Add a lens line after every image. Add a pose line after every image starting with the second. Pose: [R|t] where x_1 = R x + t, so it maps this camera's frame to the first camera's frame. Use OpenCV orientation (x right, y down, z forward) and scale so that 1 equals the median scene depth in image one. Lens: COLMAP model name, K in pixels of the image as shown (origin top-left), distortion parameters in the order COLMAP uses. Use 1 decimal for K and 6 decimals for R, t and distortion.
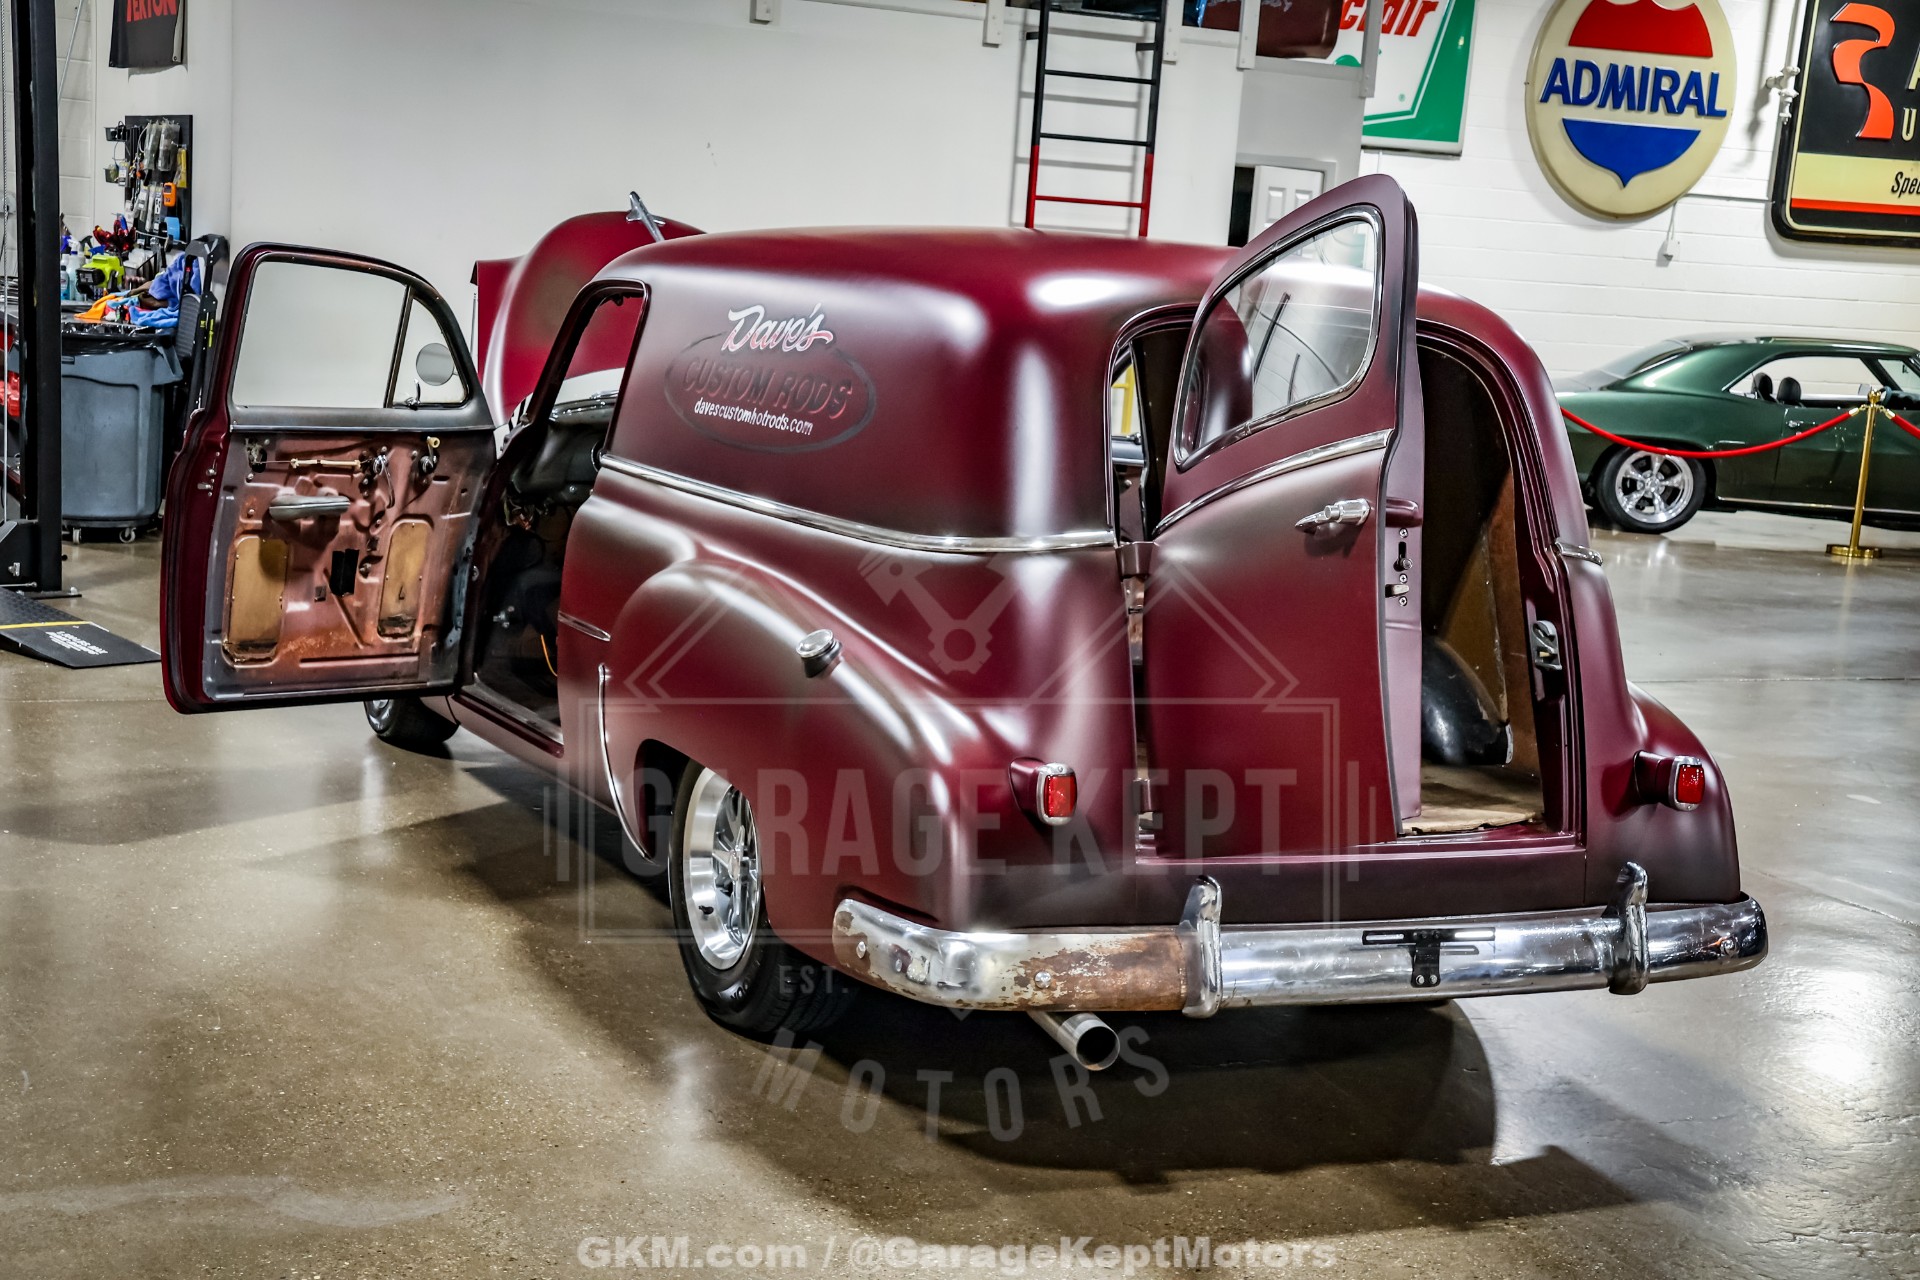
lens RADIAL K [[2651.5, 0, 960.0], [0, 2651.5, 640.0], [0, 0, 1]] dist [0.113623, 0.092472]
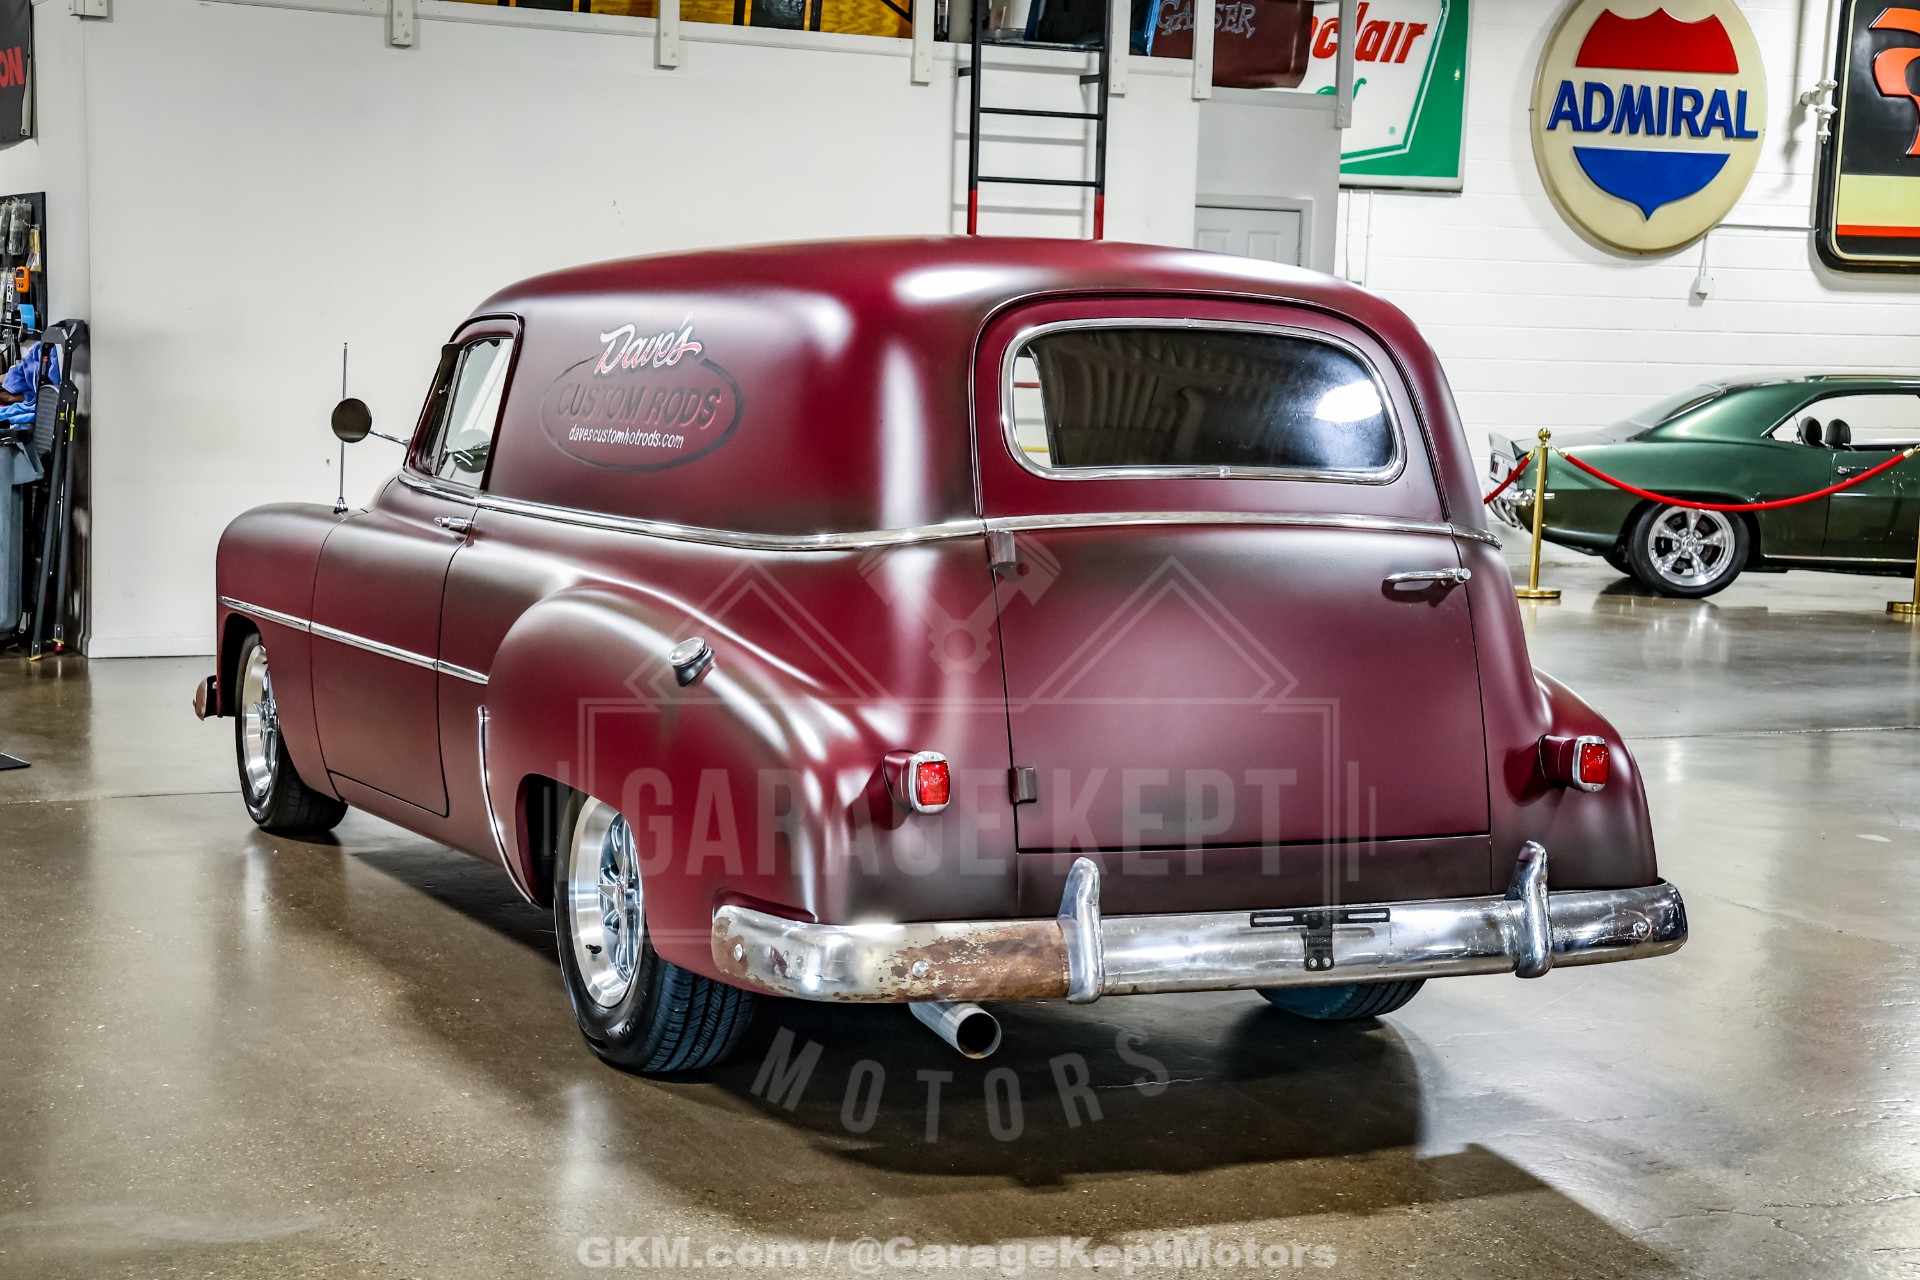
lens RADIAL K [[3095.4, 0, 966.2], [0, 3095.4, 636.3], [0, 0, 1]] dist [0.183147, 0.194556]
pose [[0.999161, -0.040951, -0.000707, 0.041870], [0.040851, 0.997652, -0.054970, 0.053290], [0.002957, 0.054895, 0.998488, -0.119726]]
